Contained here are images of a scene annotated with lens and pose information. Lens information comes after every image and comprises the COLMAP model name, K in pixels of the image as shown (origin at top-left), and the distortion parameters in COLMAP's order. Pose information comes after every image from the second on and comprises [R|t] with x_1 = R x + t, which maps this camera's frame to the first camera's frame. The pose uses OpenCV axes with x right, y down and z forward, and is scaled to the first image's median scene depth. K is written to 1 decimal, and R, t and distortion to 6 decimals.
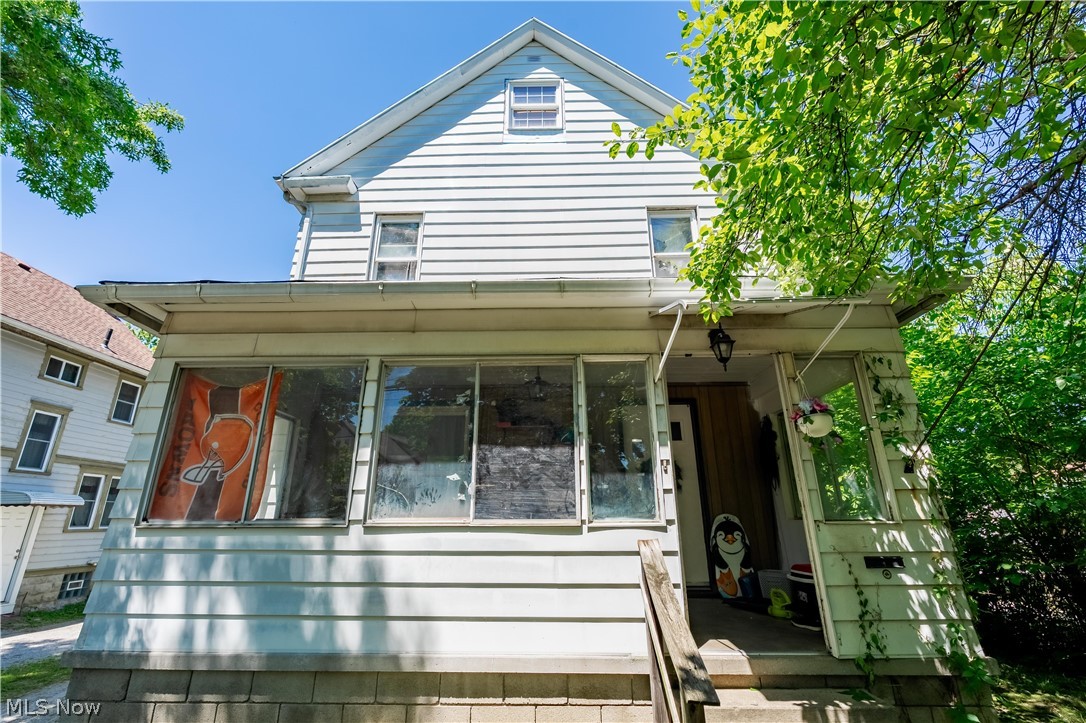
lens RADIAL K [[474.8, 0, 540.9], [0, 474.8, 363.6], [0, 0, 1]] dist [-0.004008, 0.000045]
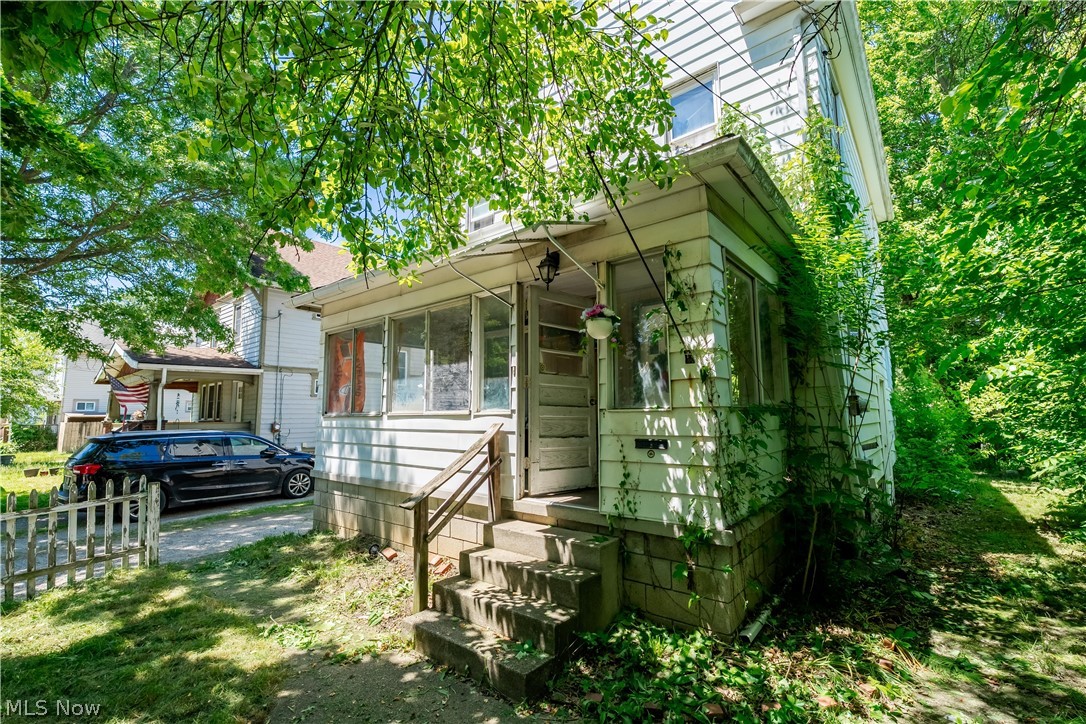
lens RADIAL K [[474.8, 0, 543.0], [0, 474.8, 358.9], [0, 0, 1]] dist [-0.004008, 0.000045]
pose [[0.788153, -0.077310, -0.610604, 1.199752], [0.205398, 0.968244, 0.142532, 0.010737], [0.580195, -0.237754, 0.779004, 0.022153]]
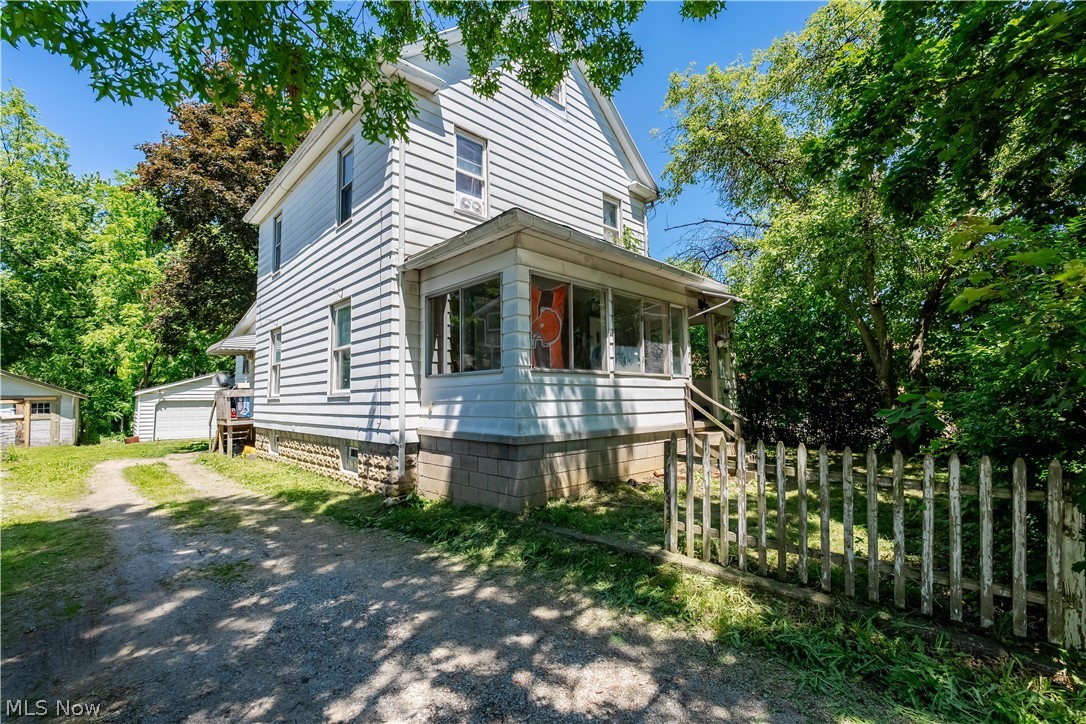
lens RADIAL K [[474.8, 0, 543.5], [0, 474.8, 359.9], [0, 0, 1]] dist [-0.004008, 0.000045]
pose [[0.705428, 0.053768, 0.706739, -2.112841], [-0.218353, 0.965109, 0.144524, 0.052545], [-0.674309, -0.256270, 0.692556, -0.213217]]
